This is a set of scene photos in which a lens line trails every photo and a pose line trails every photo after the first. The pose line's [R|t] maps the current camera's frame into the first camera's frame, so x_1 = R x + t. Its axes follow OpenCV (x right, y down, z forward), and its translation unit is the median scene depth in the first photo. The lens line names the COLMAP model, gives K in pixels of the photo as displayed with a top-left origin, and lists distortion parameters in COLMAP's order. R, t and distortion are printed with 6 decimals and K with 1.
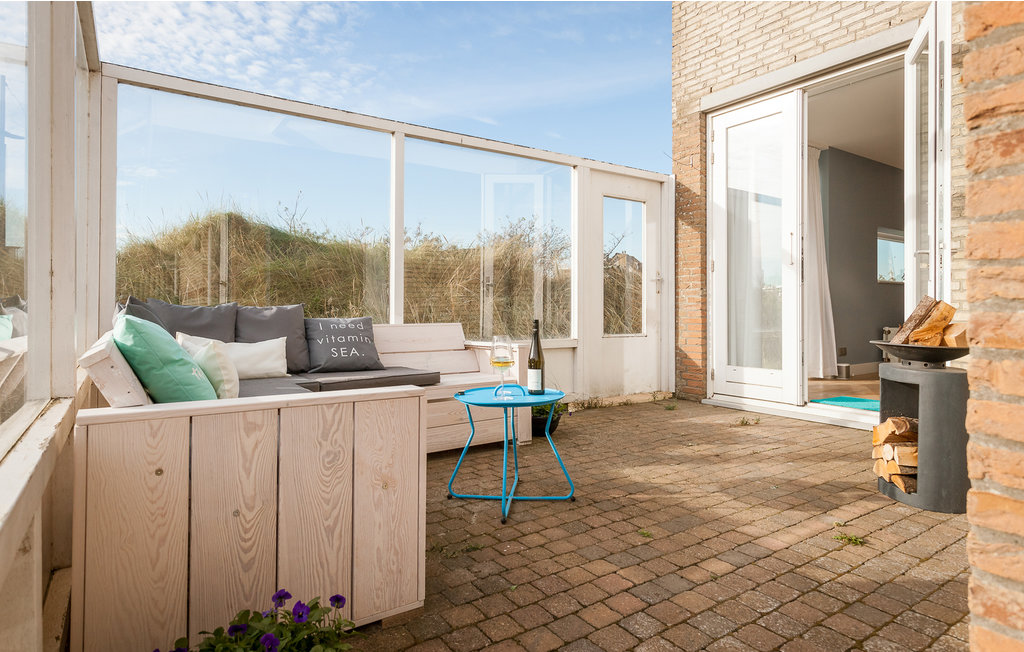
lens RADIAL K [[566.6, 0, 513.8], [0, 566.6, 305.1], [0, 0, 1]] dist [0.015861, 0.000163]
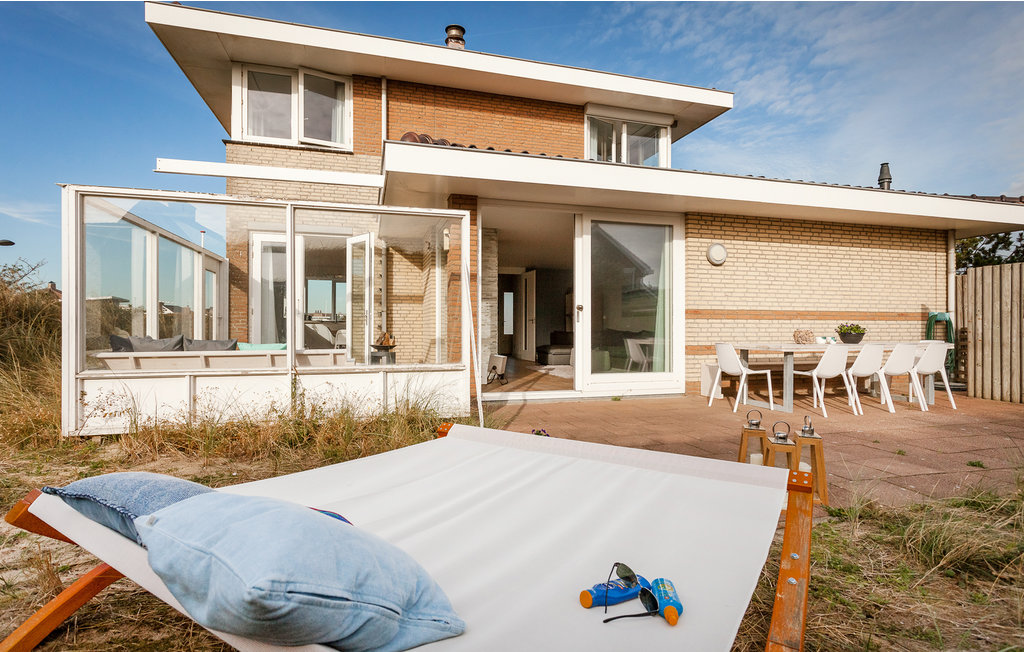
lens RADIAL K [[504.9, 0, 512.0], [0, 504.9, 326.0], [0, 0, 1]] dist [-0.001903, -0.000255]
pose [[0.315199, 0.000659, 0.949025, -1.989259], [-0.006671, 0.999977, 0.001521, -0.057390], [-0.949002, -0.006811, 0.315196, -0.727781]]
